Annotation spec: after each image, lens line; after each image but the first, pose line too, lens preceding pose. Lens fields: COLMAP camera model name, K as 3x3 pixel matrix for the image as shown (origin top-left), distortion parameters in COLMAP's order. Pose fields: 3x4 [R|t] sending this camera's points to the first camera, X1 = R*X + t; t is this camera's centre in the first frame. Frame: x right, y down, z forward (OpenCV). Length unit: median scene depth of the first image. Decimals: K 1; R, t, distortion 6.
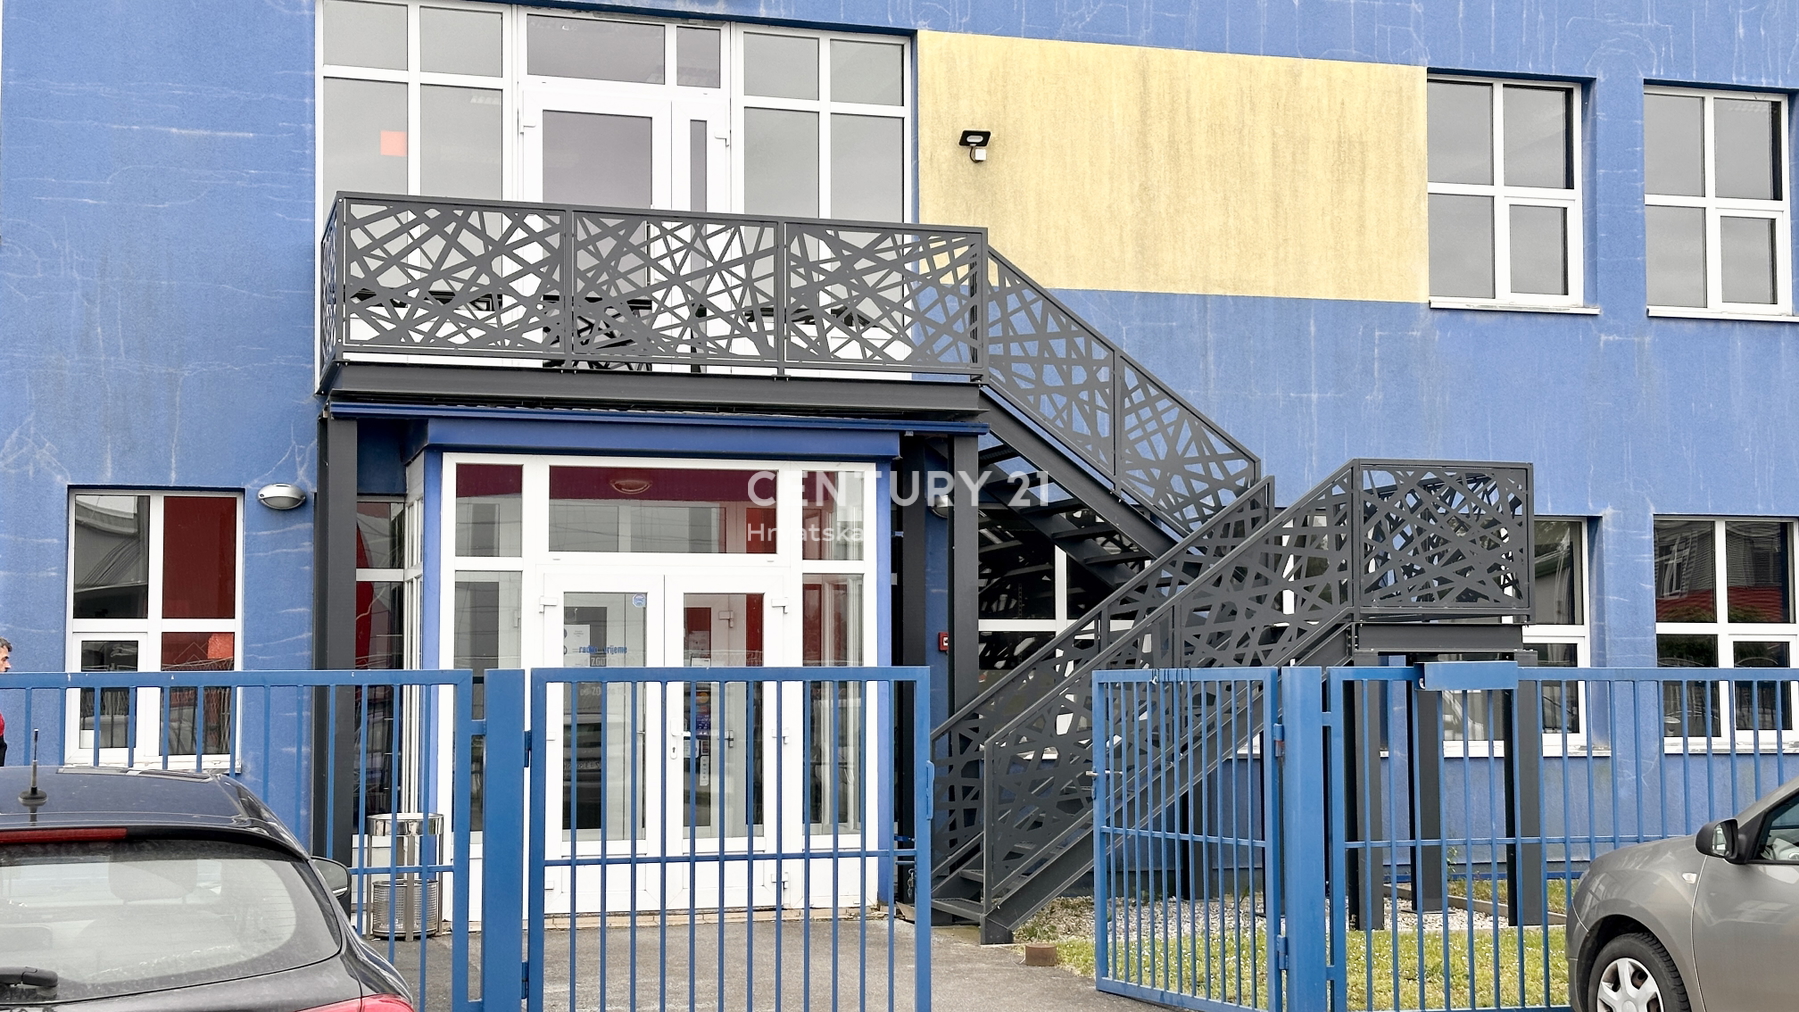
lens RADIAL K [[2444.2, 0, 899.5], [0, 2444.2, 506.0], [0, 0, 1]] dist [0.136478, 0.015864]
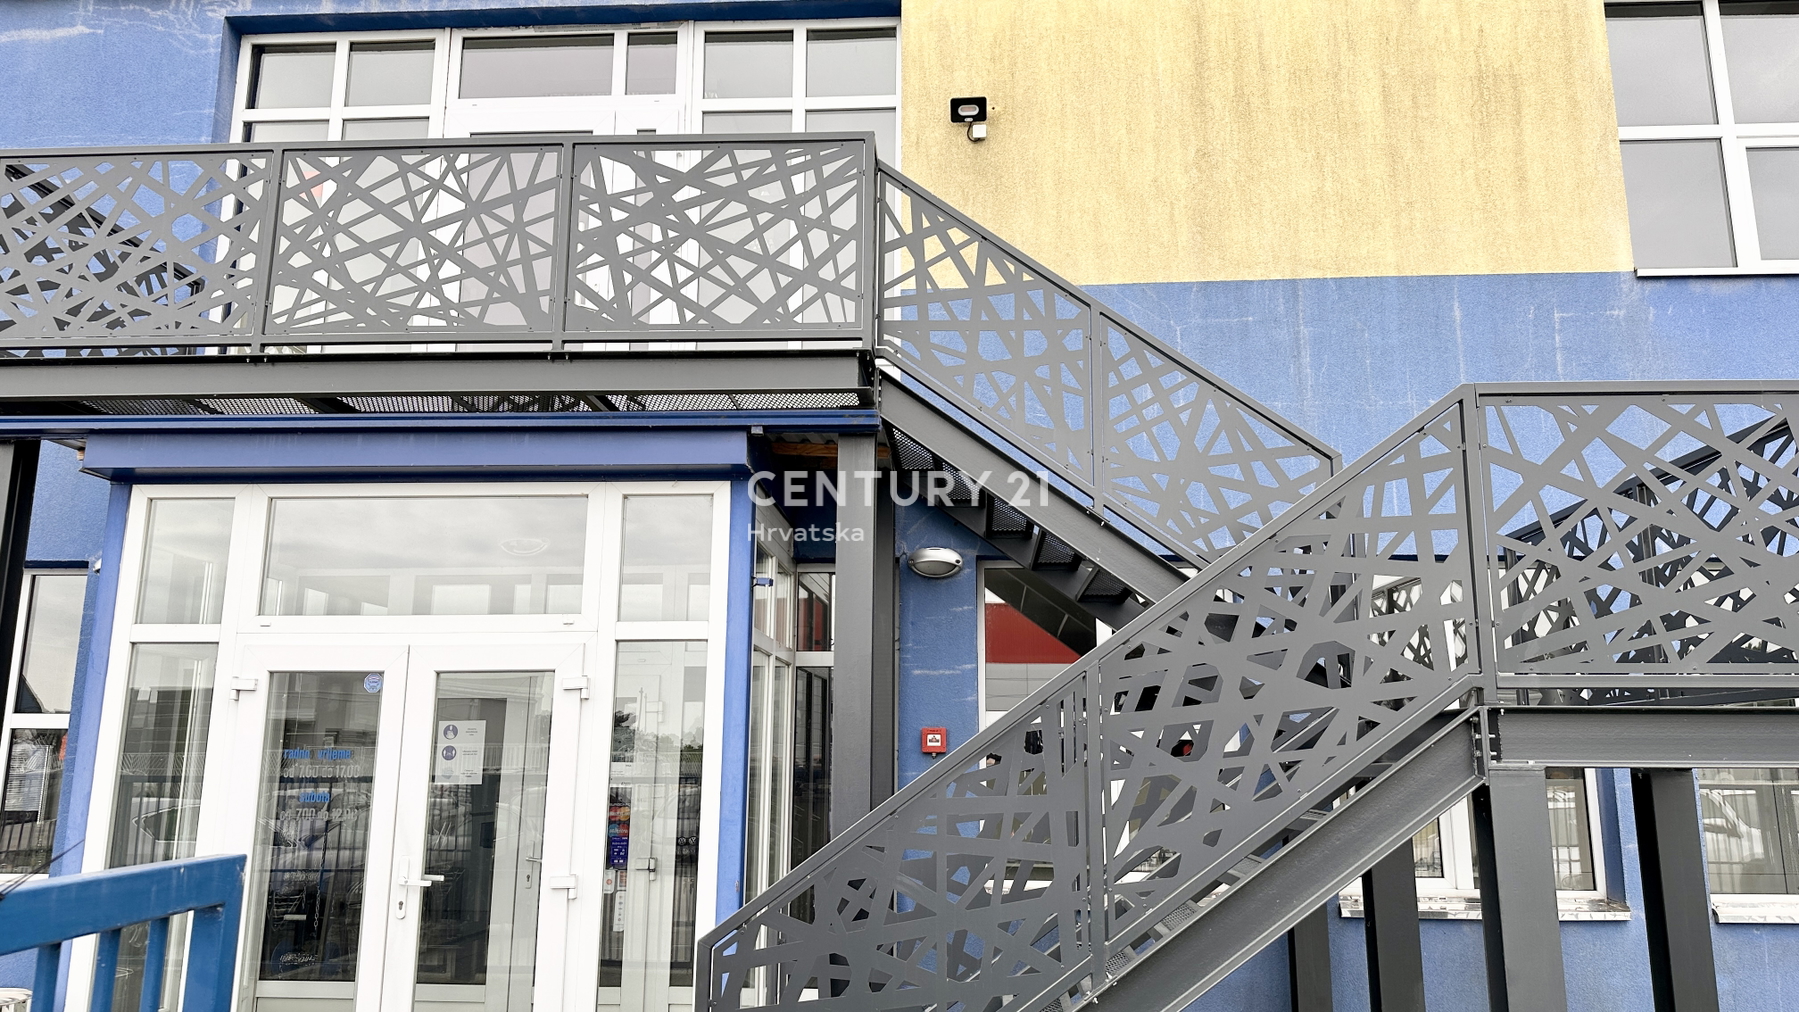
lens RADIAL K [[1278.8, 0, 899.5], [0, 1278.8, 506.0], [0, 0, 1]] dist [0.097933, -0.156172]
pose [[0.941125, -0.060451, -0.332610, 0.152622], [0.016169, 0.990805, -0.134328, 0.038349], [0.337672, 0.121041, 0.933449, 0.656402]]
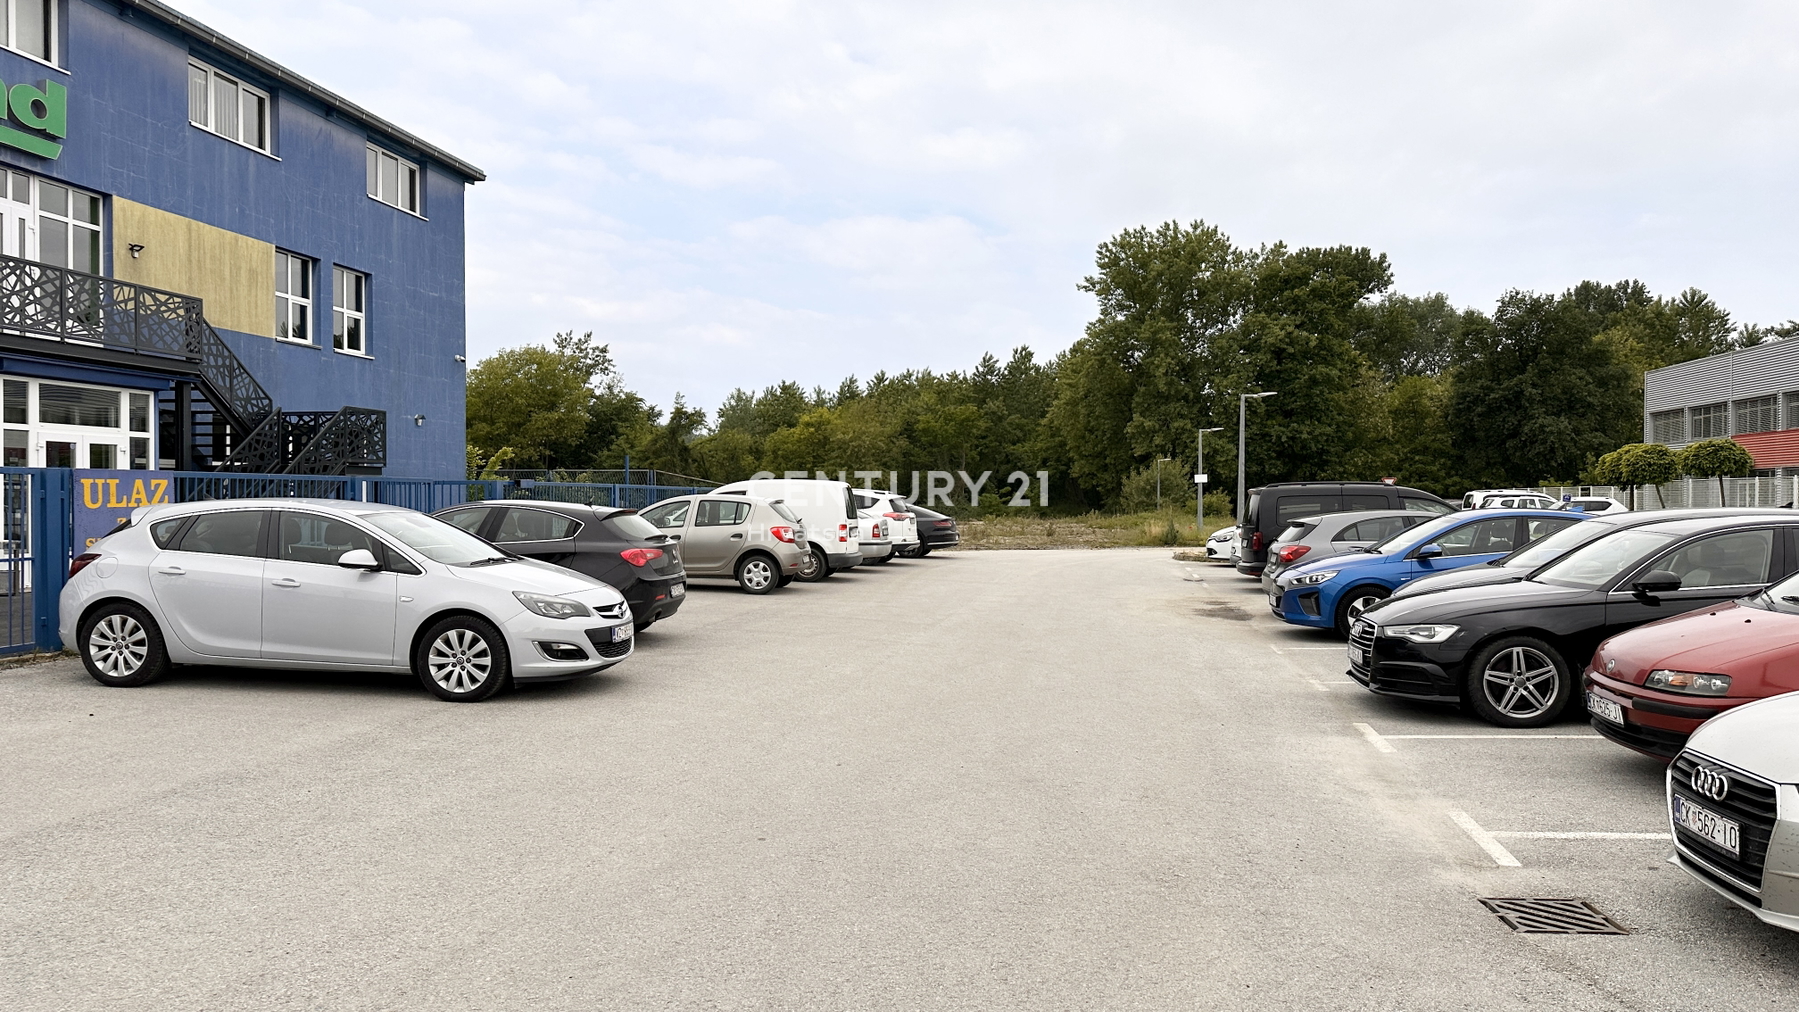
lens RADIAL K [[1233.0, 0, 899.7], [0, 1233.0, 516.3], [0, 0, 1]] dist [0.074032, -0.097334]
pose [[0.431231, -0.010175, 0.902184, -0.769137], [-0.066006, 0.996901, 0.042794, 0.003372], [-0.899824, -0.078004, 0.429223, -0.174485]]
